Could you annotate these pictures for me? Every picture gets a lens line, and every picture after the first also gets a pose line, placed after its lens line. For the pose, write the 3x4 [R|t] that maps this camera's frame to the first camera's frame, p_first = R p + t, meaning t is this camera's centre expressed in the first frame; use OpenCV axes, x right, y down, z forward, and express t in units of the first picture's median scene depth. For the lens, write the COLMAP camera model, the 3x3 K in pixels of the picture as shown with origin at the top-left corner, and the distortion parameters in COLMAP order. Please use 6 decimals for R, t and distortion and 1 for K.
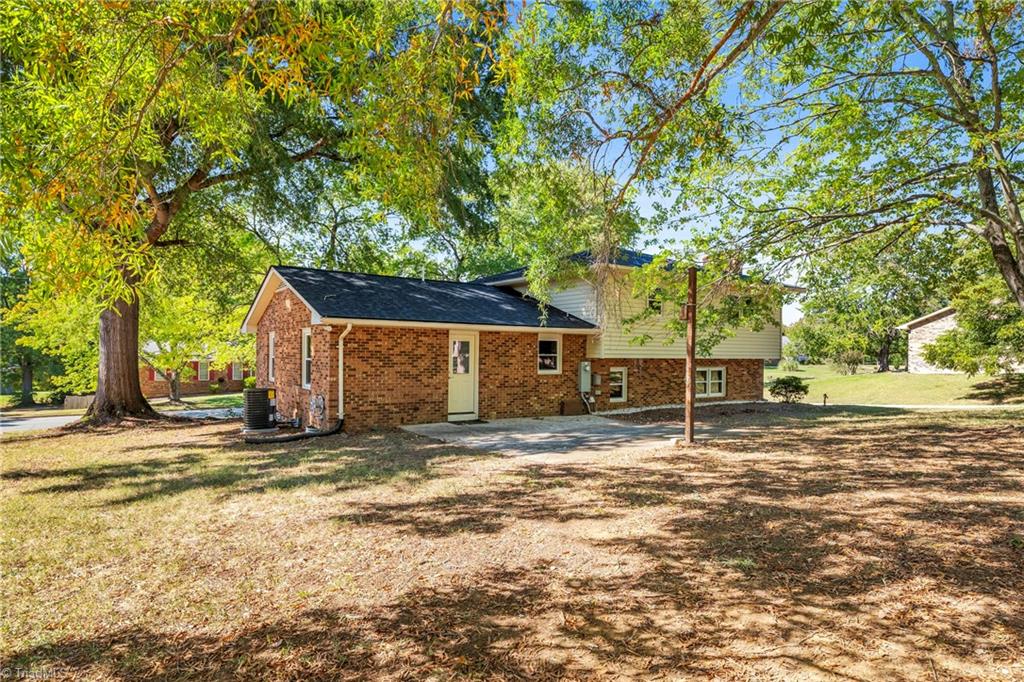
lens RADIAL K [[605.6, 0, 513.1], [0, 605.6, 345.9], [0, 0, 1]] dist [-0.000776, 0.000104]
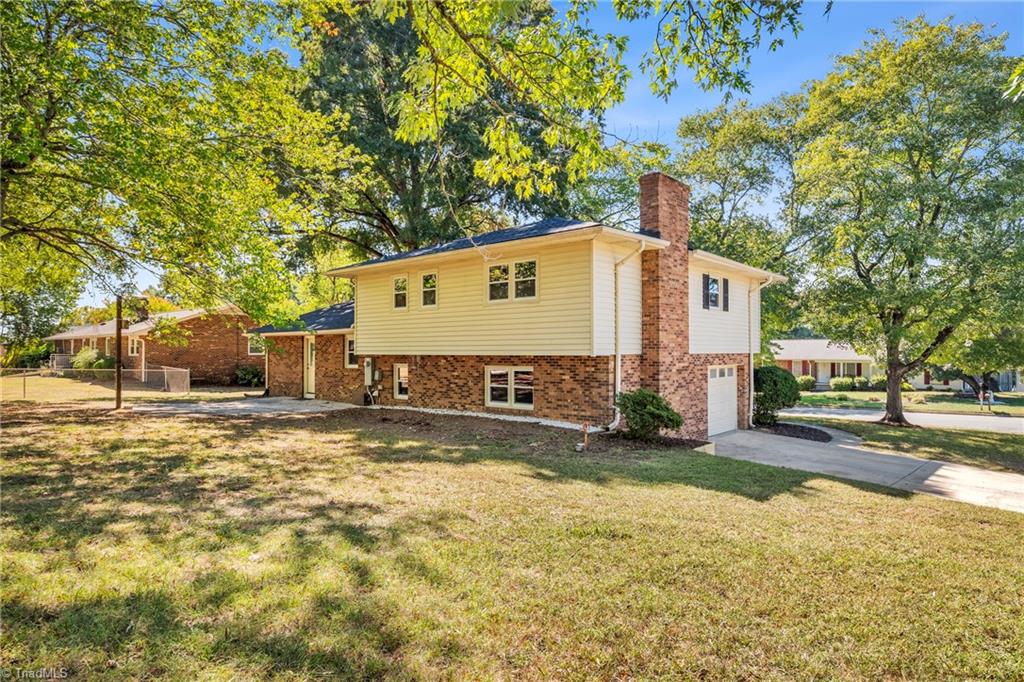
lens RADIAL K [[605.6, 0, 510.7], [0, 605.6, 339.7], [0, 0, 1]] dist [-0.000776, 0.000104]
pose [[0.196322, -0.031430, -0.980036, 1.172753], [0.013734, 0.999476, -0.029302, 0.026612], [0.980443, -0.007707, 0.196651, 0.970650]]
